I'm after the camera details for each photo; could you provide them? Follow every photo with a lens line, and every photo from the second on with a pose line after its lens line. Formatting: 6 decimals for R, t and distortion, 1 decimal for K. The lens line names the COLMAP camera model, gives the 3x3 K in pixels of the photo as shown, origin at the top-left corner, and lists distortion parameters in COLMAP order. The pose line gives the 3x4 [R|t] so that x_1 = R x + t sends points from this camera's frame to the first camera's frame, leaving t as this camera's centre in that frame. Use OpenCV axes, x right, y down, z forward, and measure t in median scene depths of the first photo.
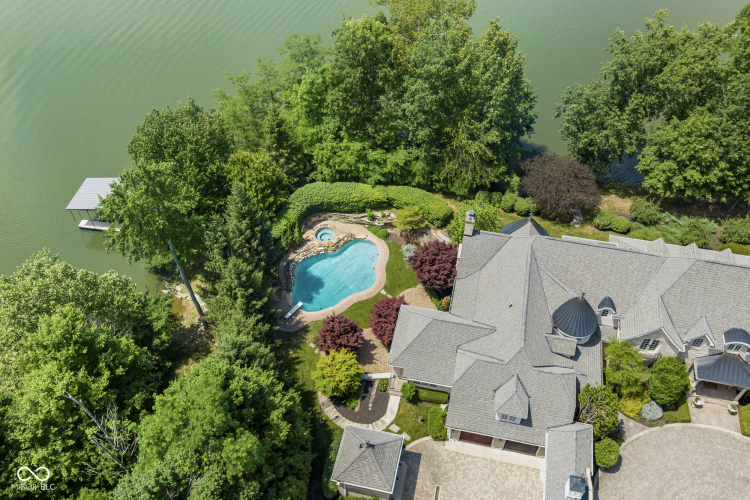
lens RADIAL K [[635.2, 0, 372.9], [0, 635.2, 250.4], [0, 0, 1]] dist [-0.010819, -0.014679]
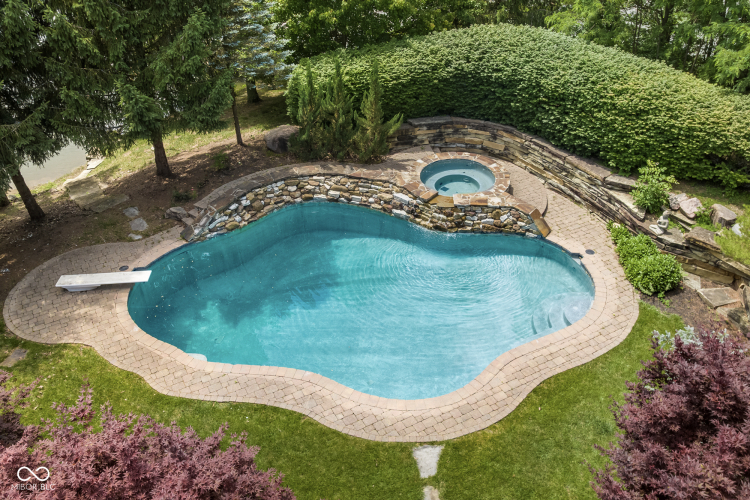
lens RADIAL K [[635.2, 0, 374.8], [0, 635.2, 249.7], [0, 0, 1]] dist [-0.010819, -0.014679]
pose [[0.660322, 0.439743, -0.608770, 0.084599], [-0.555564, 0.831471, -0.002000, 0.022846], [0.505296, 0.339531, 0.793344, 0.776193]]
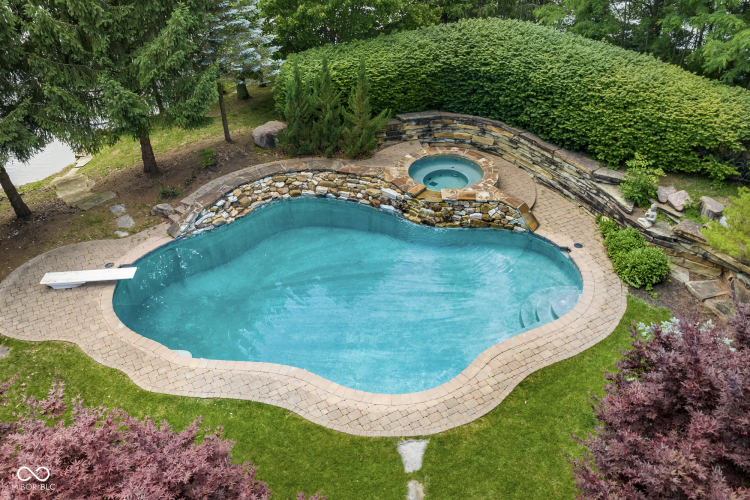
lens RADIAL K [[635.2, 0, 375.2], [0, 635.2, 250.1], [0, 0, 1]] dist [-0.010819, -0.014679]
pose [[0.666058, 0.435555, -0.605523, 0.087137], [-0.549505, 0.835483, -0.003474, 0.022149], [0.504391, 0.335052, 0.795820, 0.779878]]
